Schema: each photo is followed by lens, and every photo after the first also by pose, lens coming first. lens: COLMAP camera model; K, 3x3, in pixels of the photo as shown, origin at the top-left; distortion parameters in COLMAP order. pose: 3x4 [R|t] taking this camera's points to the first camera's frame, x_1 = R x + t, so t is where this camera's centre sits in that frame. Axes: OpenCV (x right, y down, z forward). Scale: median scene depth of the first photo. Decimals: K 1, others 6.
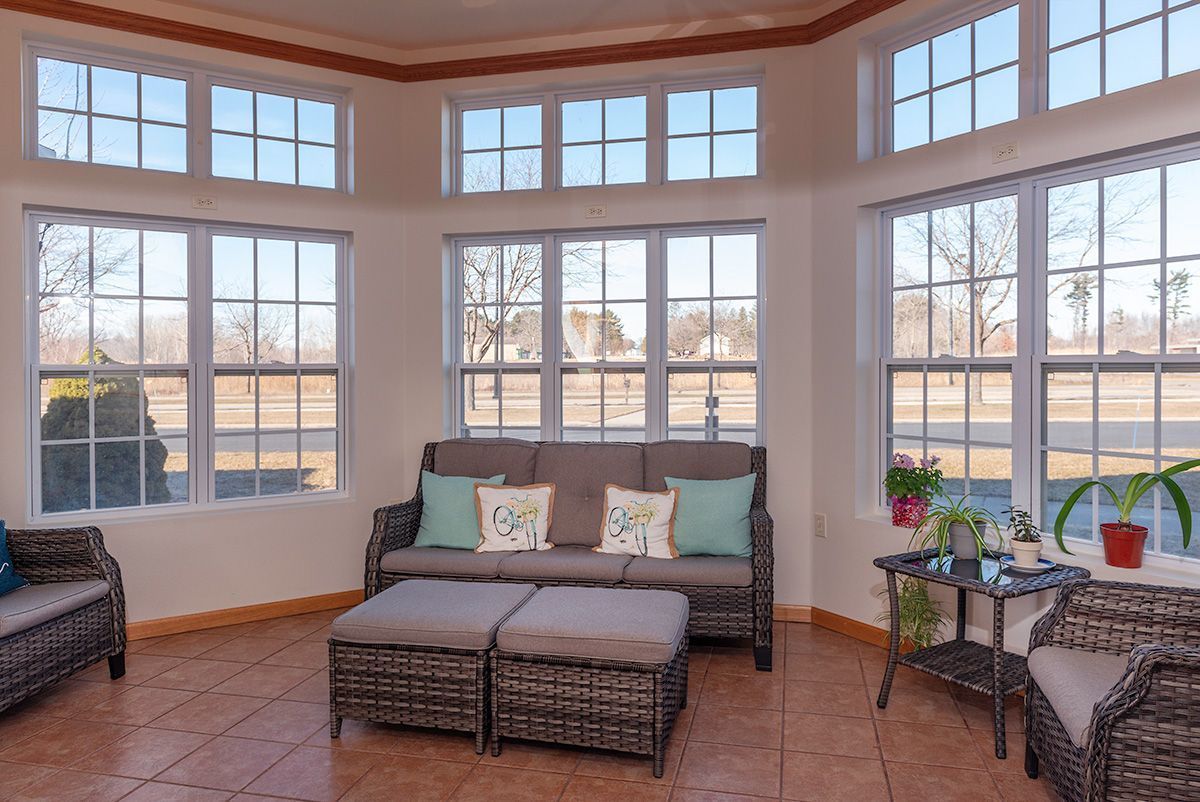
lens RADIAL K [[837.1, 0, 602.1], [0, 837.1, 379.4], [0, 0, 1]] dist [-0.004819, -0.000351]
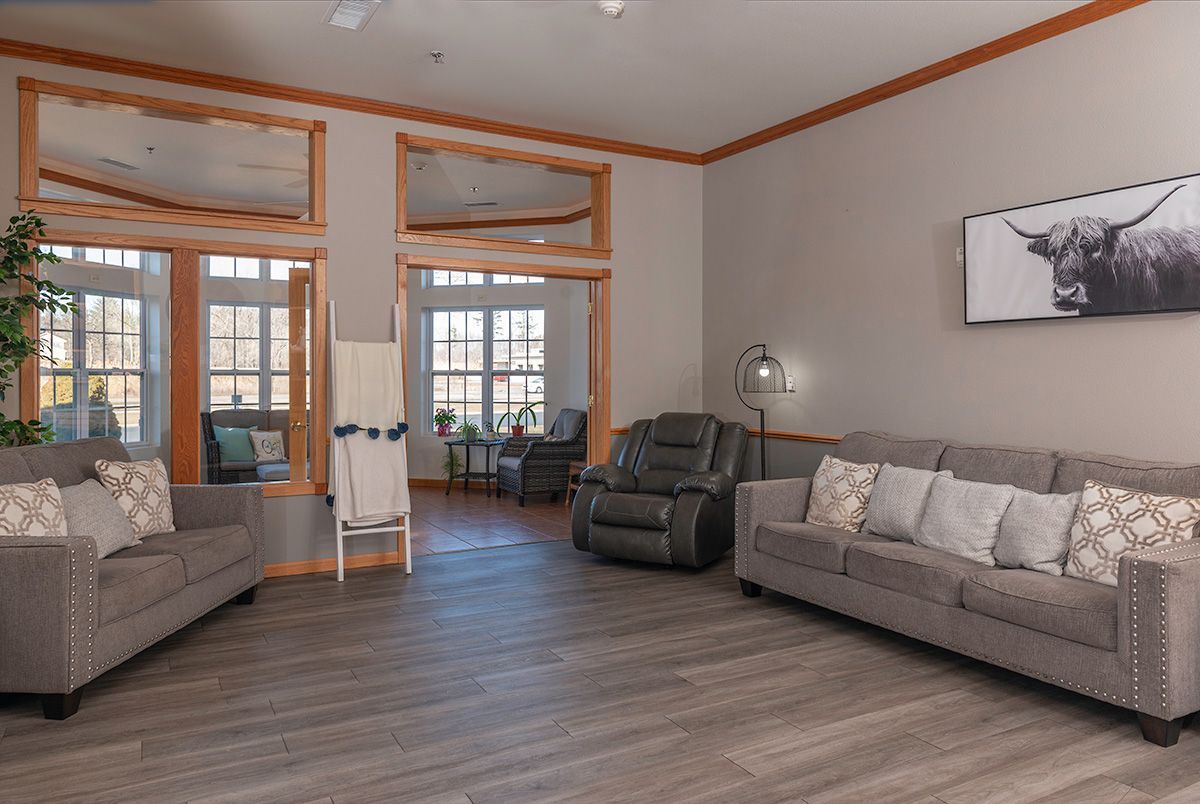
lens RADIAL K [[829.1, 0, 600.1], [0, 829.1, 366.5], [0, 0, 1]] dist [0.002043, -0.000246]
pose [[0.718318, 0.013143, 0.695591, -0.945378], [0.004698, 0.999707, -0.023741, 0.023801], [-0.695699, 0.020322, 0.718046, -1.029854]]
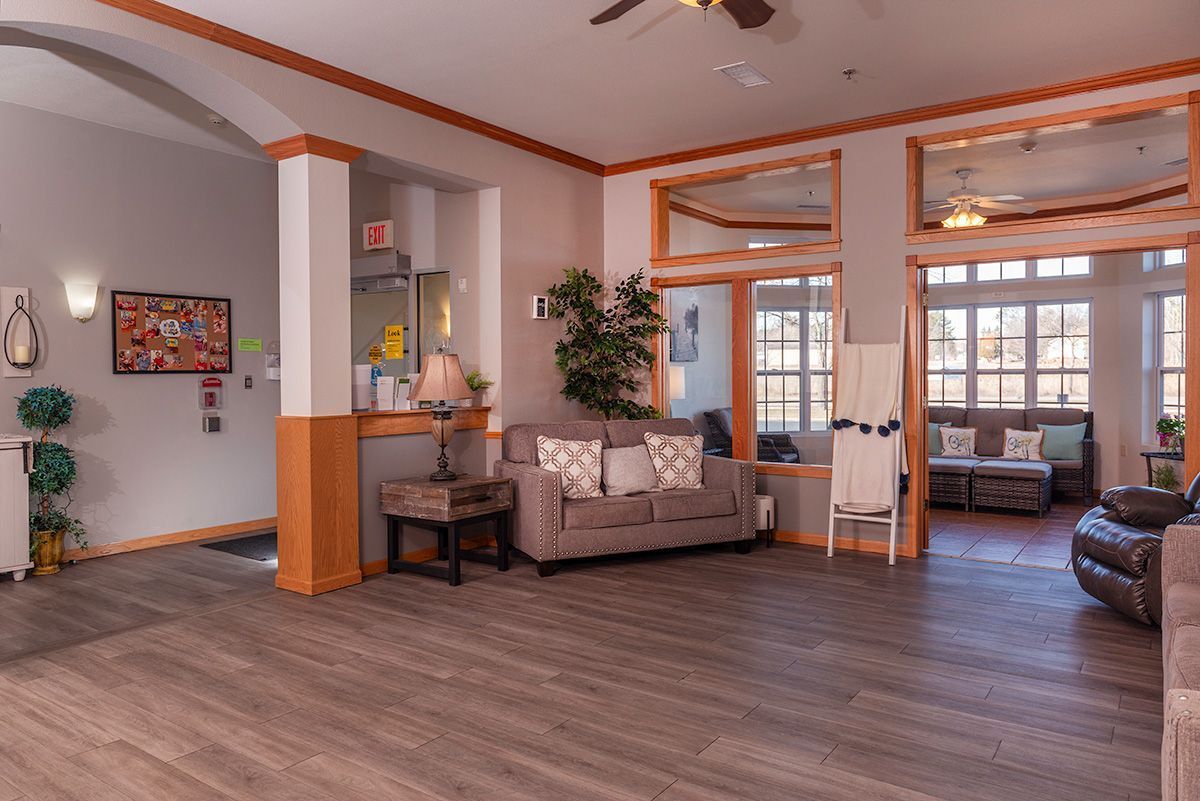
lens RADIAL K [[837.1, 0, 602.1], [0, 837.1, 378.9], [0, 0, 1]] dist [-0.004819, -0.000351]
pose [[0.930802, 0.003234, -0.365509, -0.173214], [-0.005675, 0.999968, -0.005605, 0.022324], [0.365479, 0.007291, 0.930791, -1.336869]]
